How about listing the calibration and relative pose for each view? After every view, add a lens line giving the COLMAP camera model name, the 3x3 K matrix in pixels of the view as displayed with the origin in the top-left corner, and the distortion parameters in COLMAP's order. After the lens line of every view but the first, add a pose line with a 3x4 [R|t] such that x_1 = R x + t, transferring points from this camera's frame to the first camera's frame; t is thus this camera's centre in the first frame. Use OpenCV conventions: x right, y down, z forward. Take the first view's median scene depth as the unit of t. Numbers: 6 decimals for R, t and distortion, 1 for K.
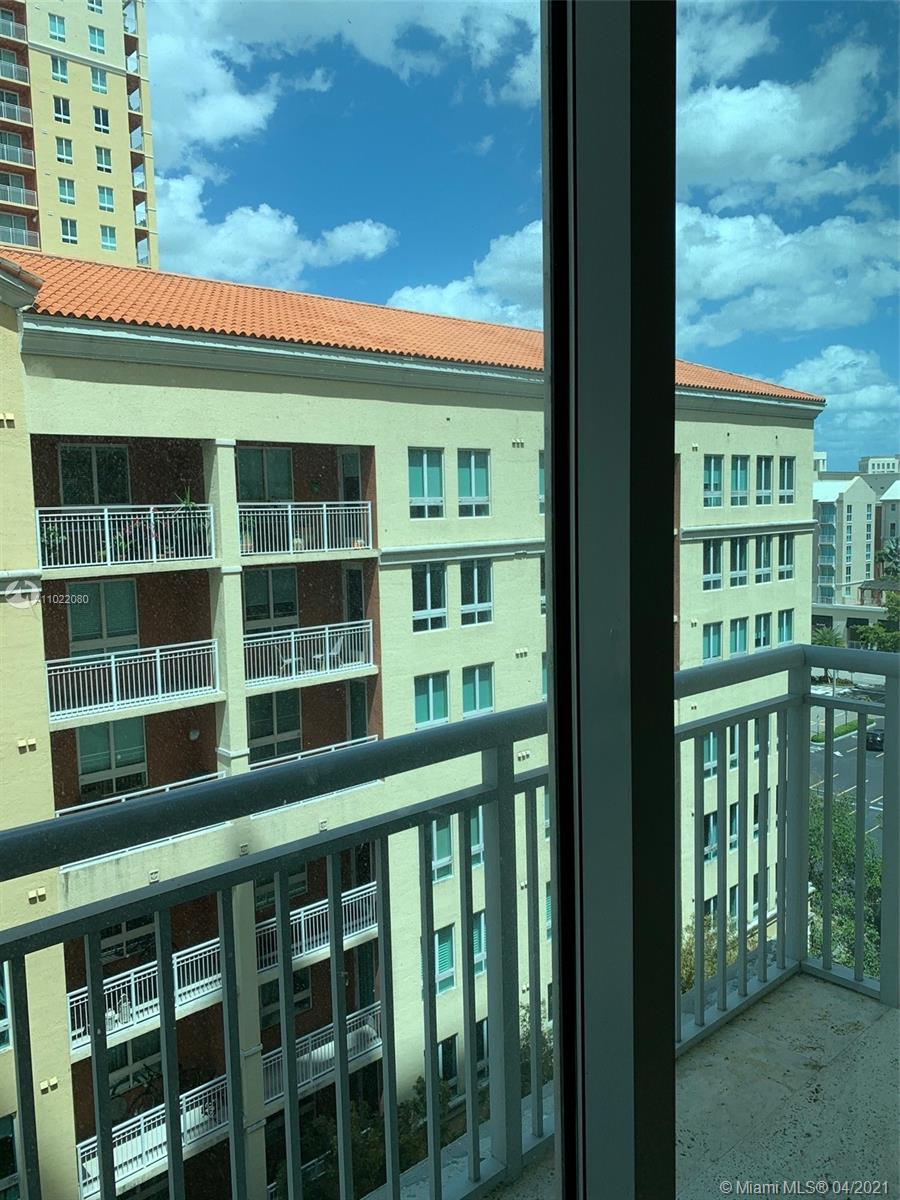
lens RADIAL K [[828.3, 0, 428.1], [0, 828.3, 584.2], [0, 0, 1]] dist [0.018494, -0.014824]
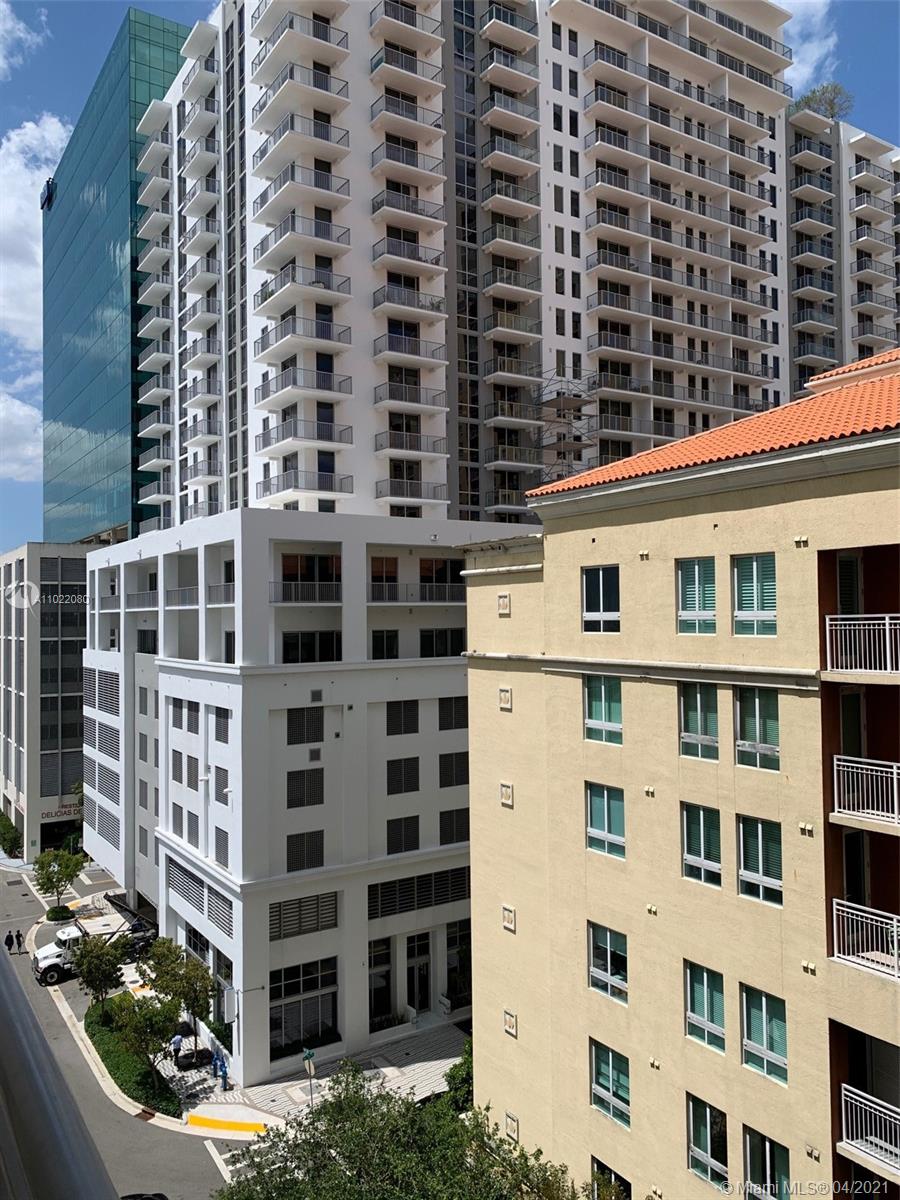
lens RADIAL K [[933.0, 0, 457.4], [0, 933.0, 604.6], [0, 0, 1]] dist [-0.029186, 0.004063]
pose [[-0.093054, 0.010390, -0.995607, 0.973537], [-0.095772, 0.995215, 0.019337, -0.098439], [0.991044, 0.097151, -0.091614, 0.758623]]
